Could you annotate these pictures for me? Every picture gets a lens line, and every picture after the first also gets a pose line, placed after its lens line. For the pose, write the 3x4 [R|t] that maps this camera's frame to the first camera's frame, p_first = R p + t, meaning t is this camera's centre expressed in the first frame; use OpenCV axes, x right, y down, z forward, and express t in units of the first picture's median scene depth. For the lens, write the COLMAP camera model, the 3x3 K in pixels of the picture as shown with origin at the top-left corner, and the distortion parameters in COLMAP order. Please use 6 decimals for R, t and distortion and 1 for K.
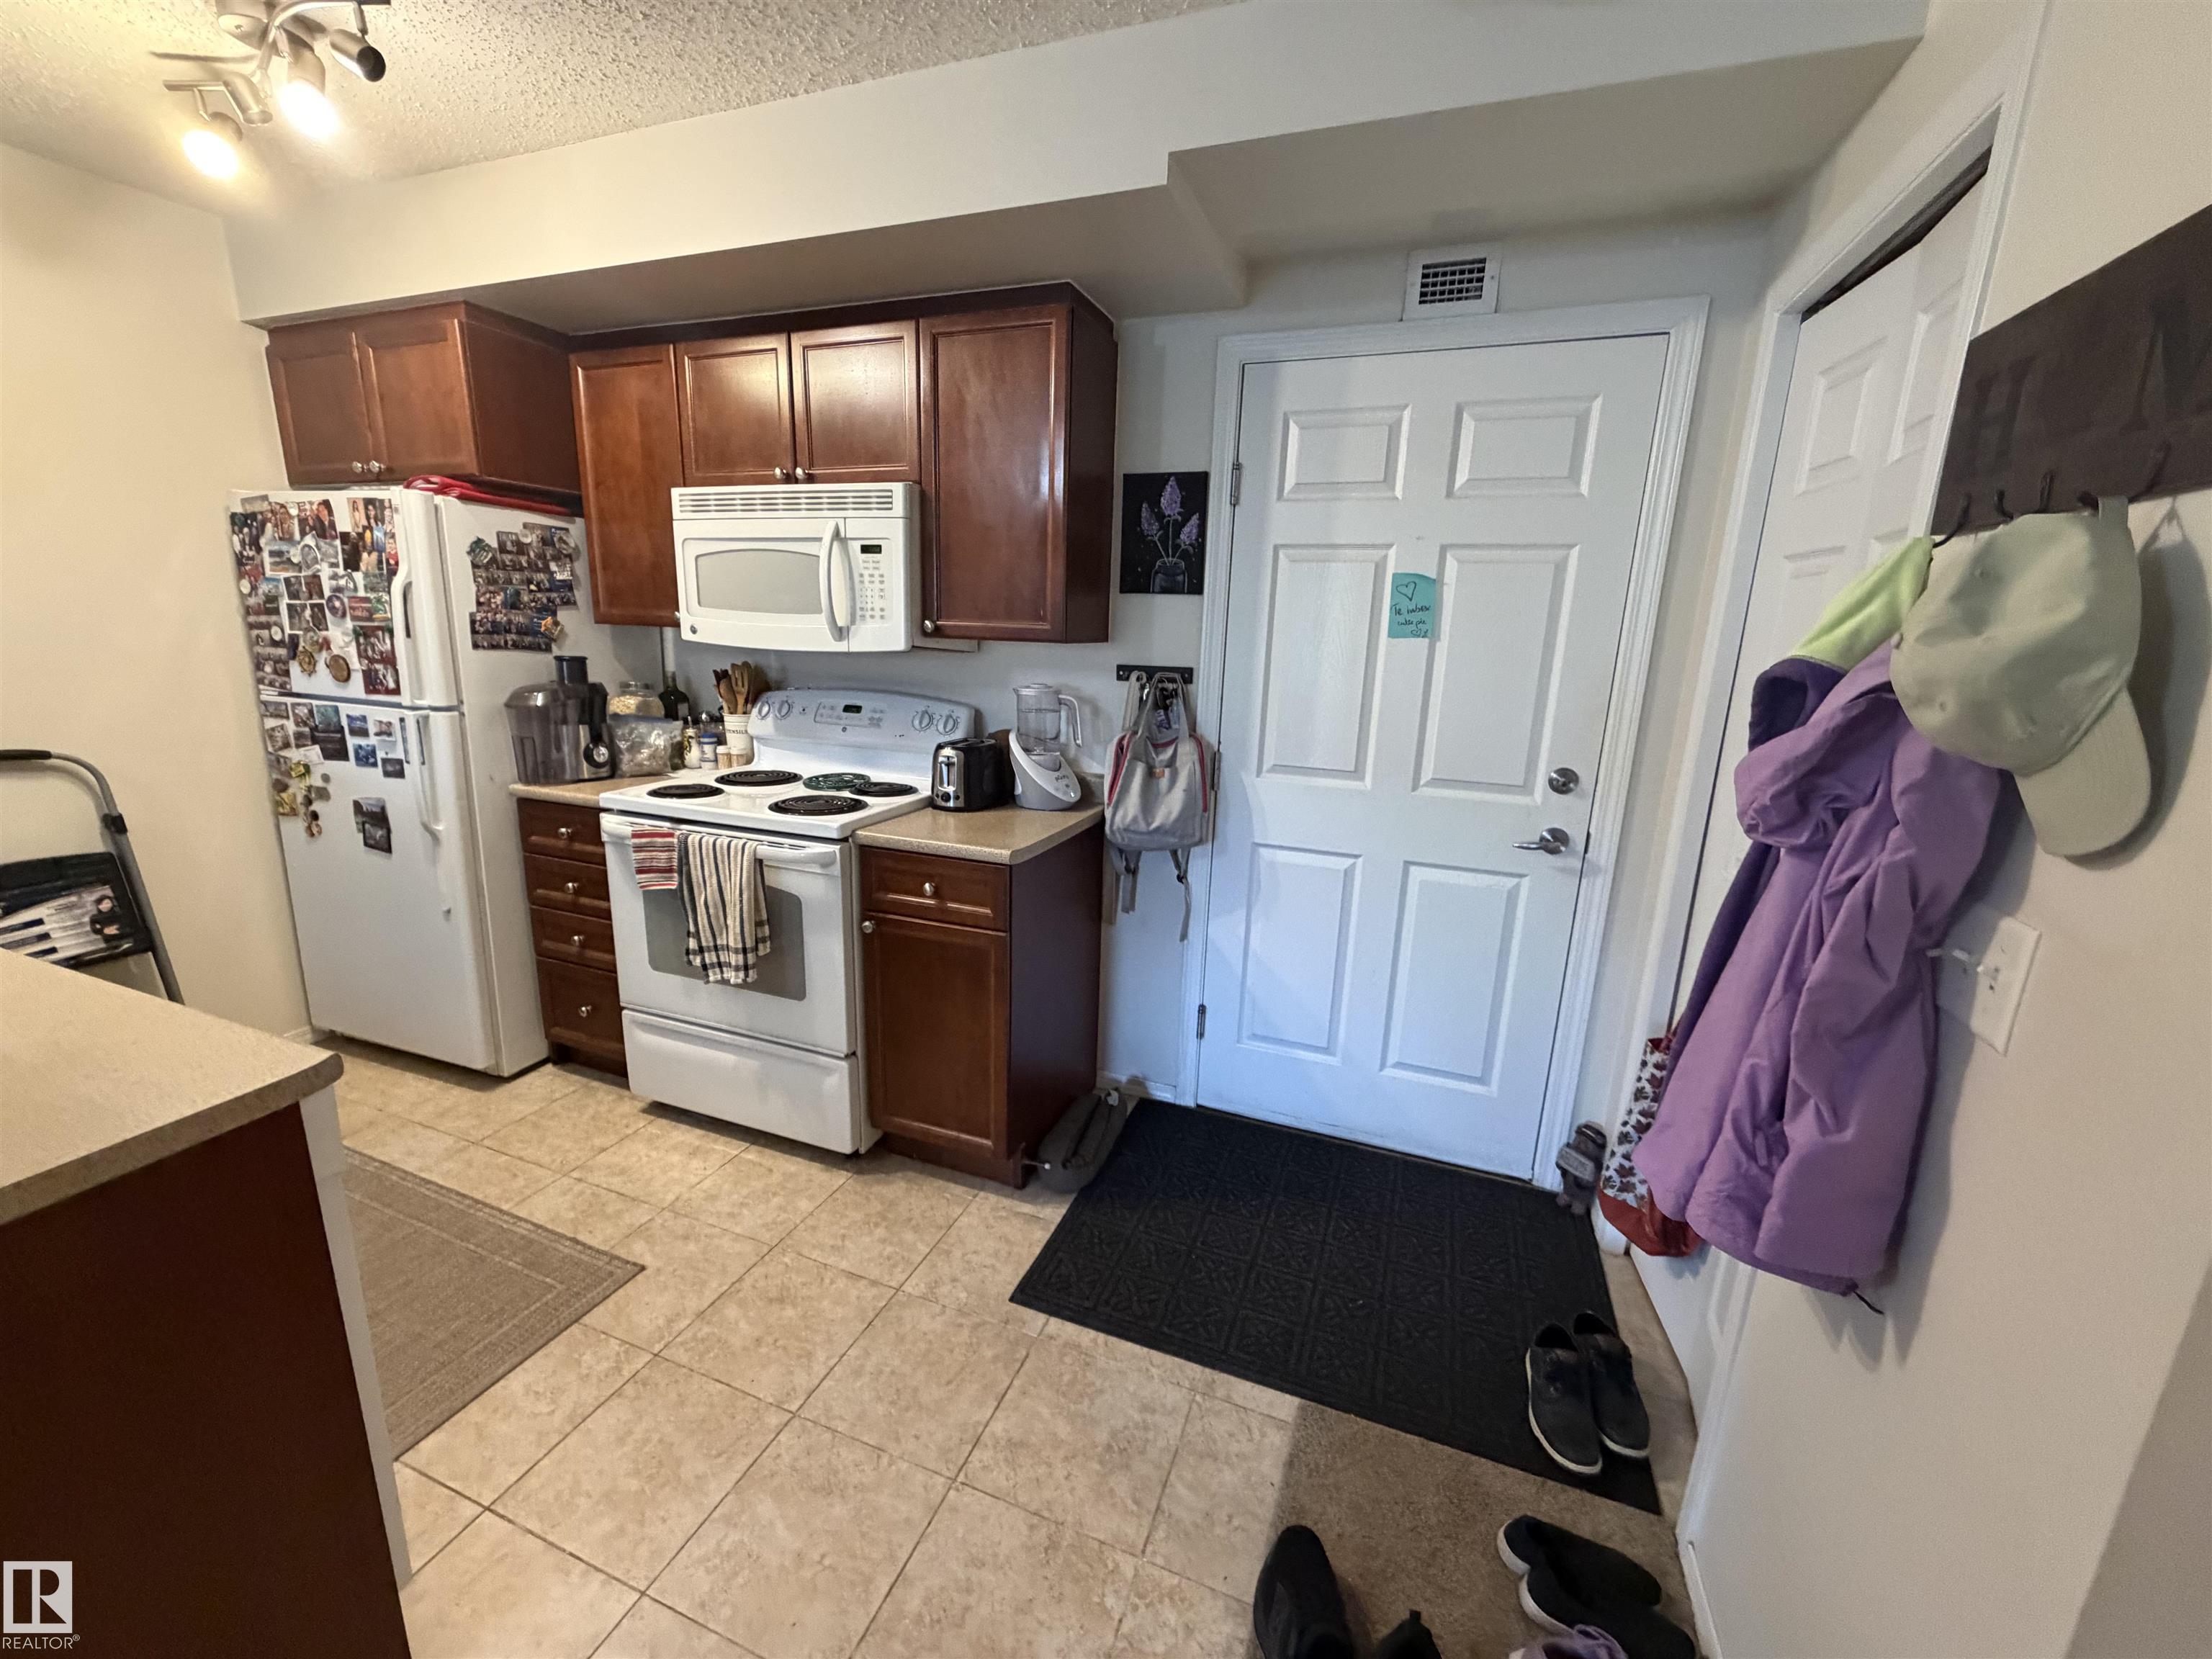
lens RADIAL K [[878.0, 0, 1101.6], [0, 878.0, 829.5], [0, 0, 1]] dist [0.000771, -0.000438]
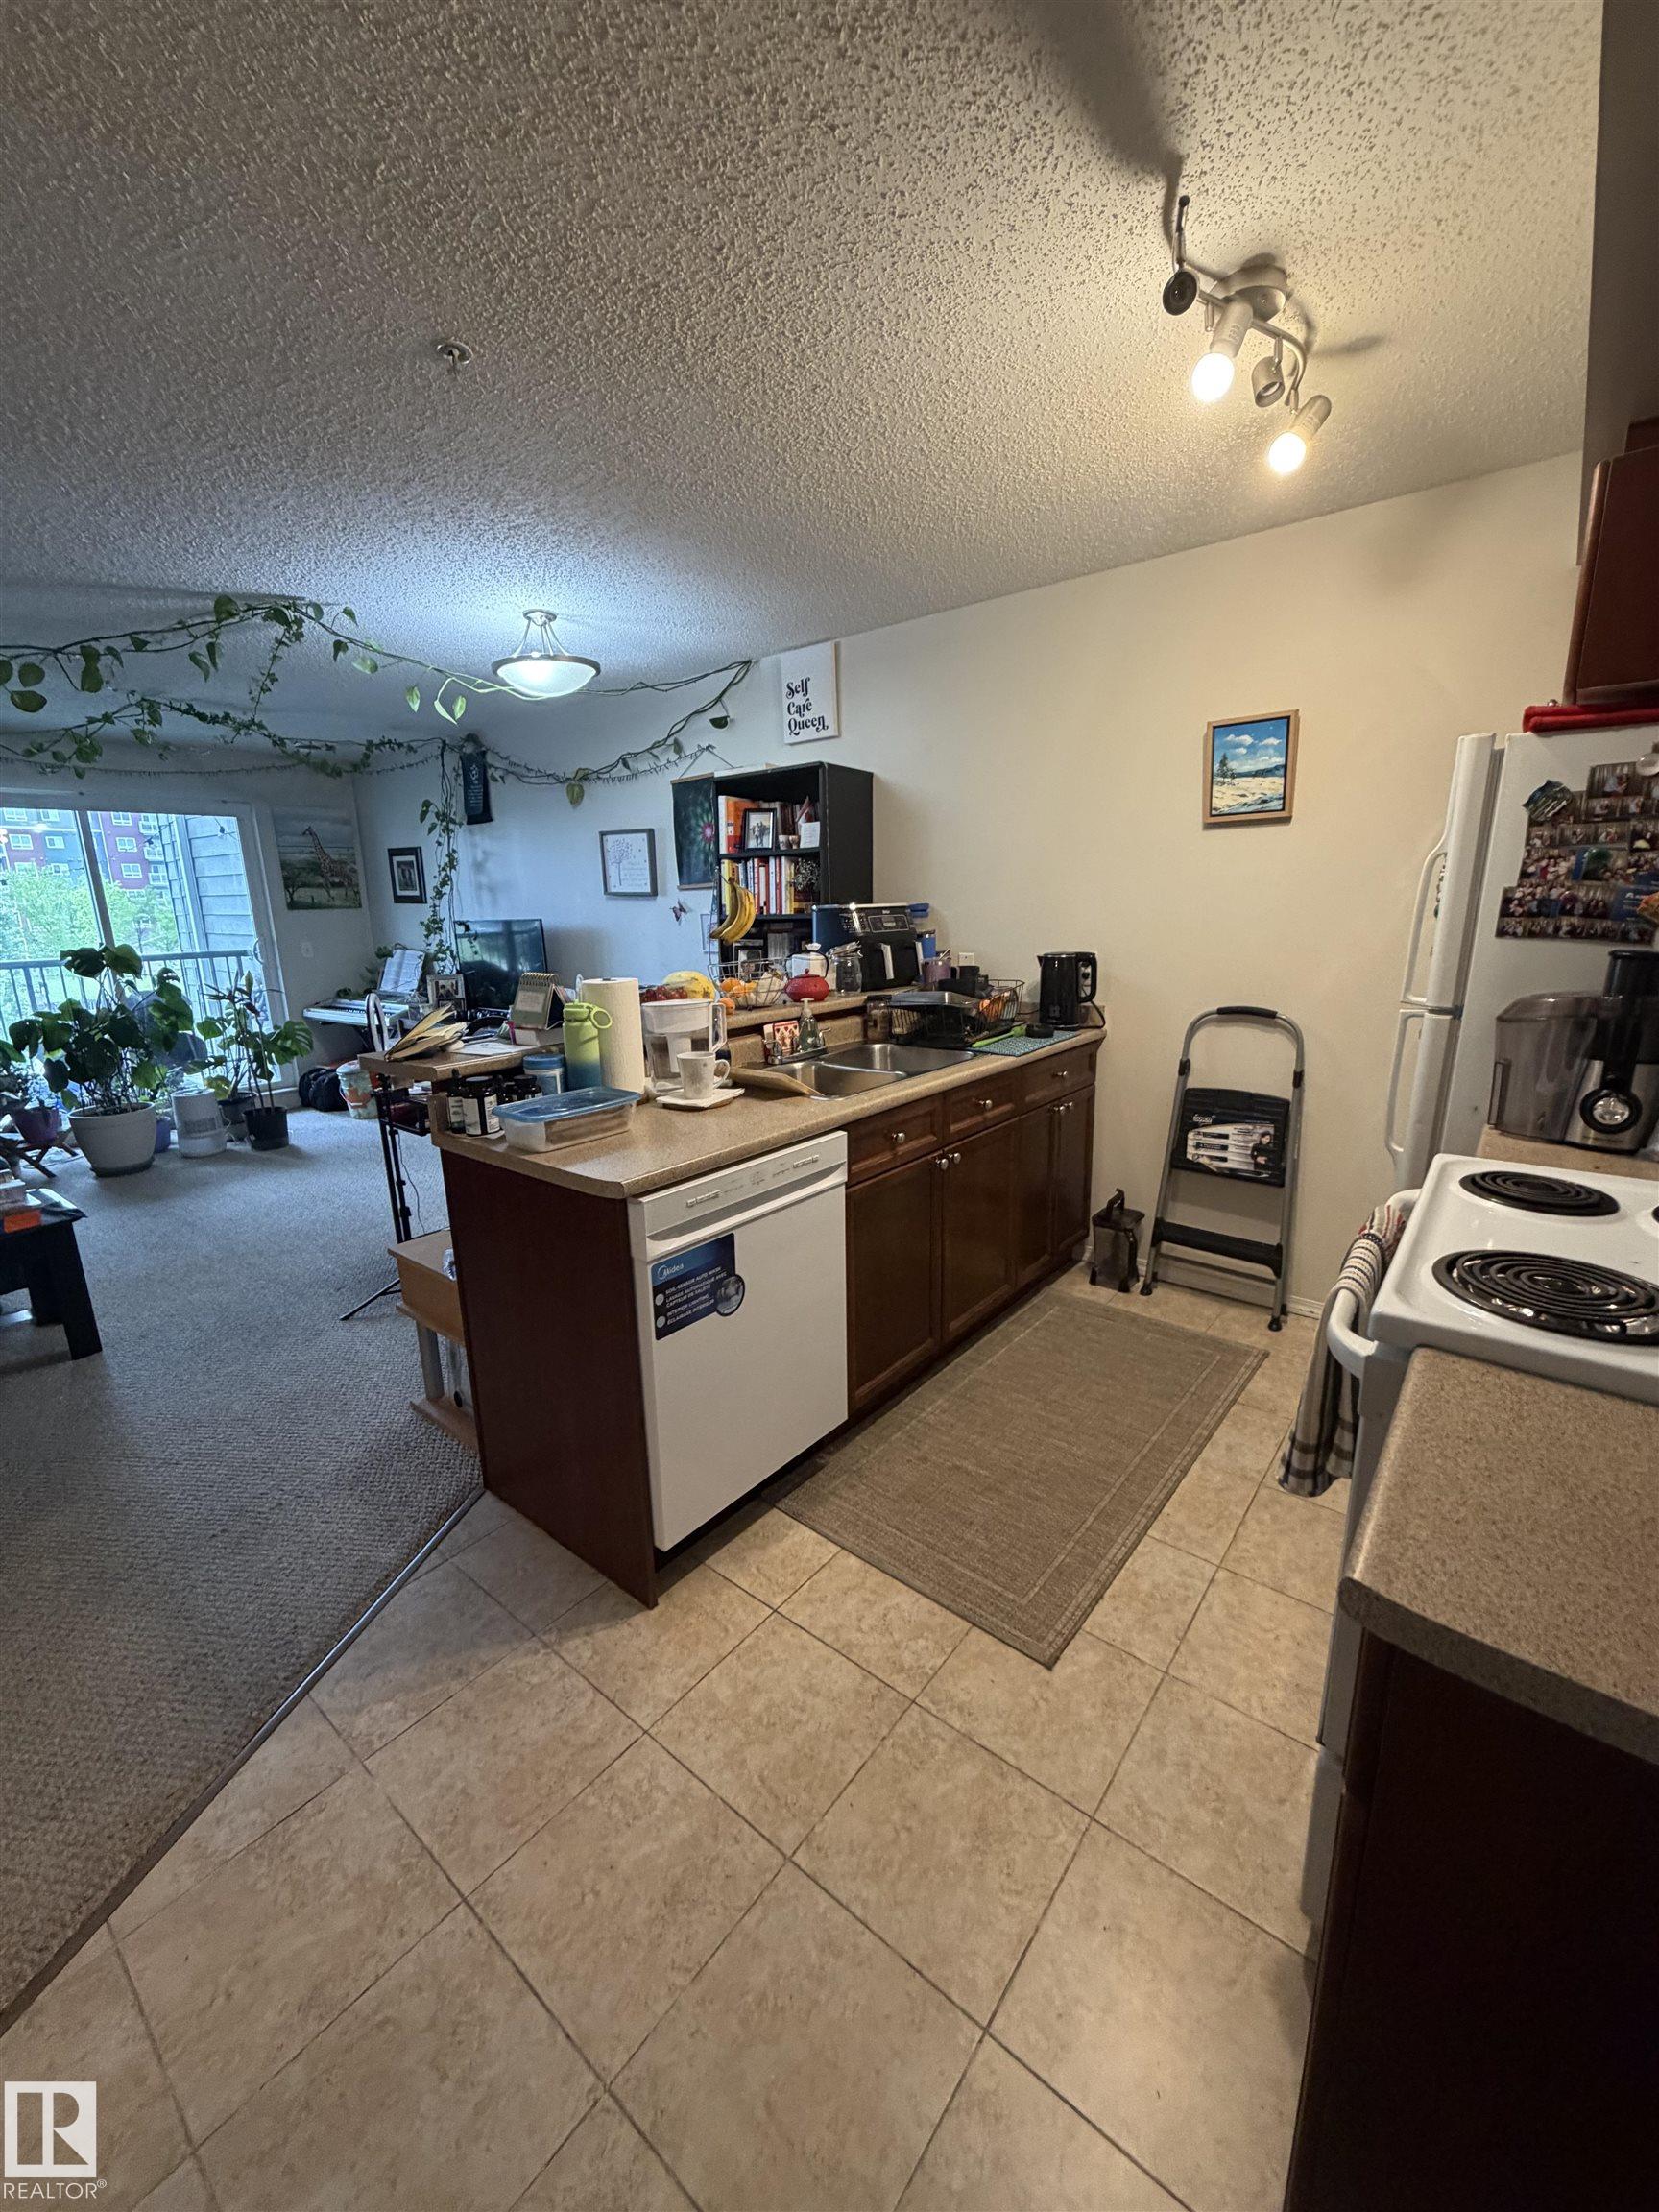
lens RADIAL K [[878.0, 0, 829.2], [0, 878.0, 1101.6], [0, 0, 1]] dist [0.000771, -0.000438]
pose [[-0.310442, 0.188111, -0.931794, 0.184201], [-0.207511, 0.943173, 0.259544, -0.151722], [0.927666, 0.273931, -0.253765, 0.712012]]
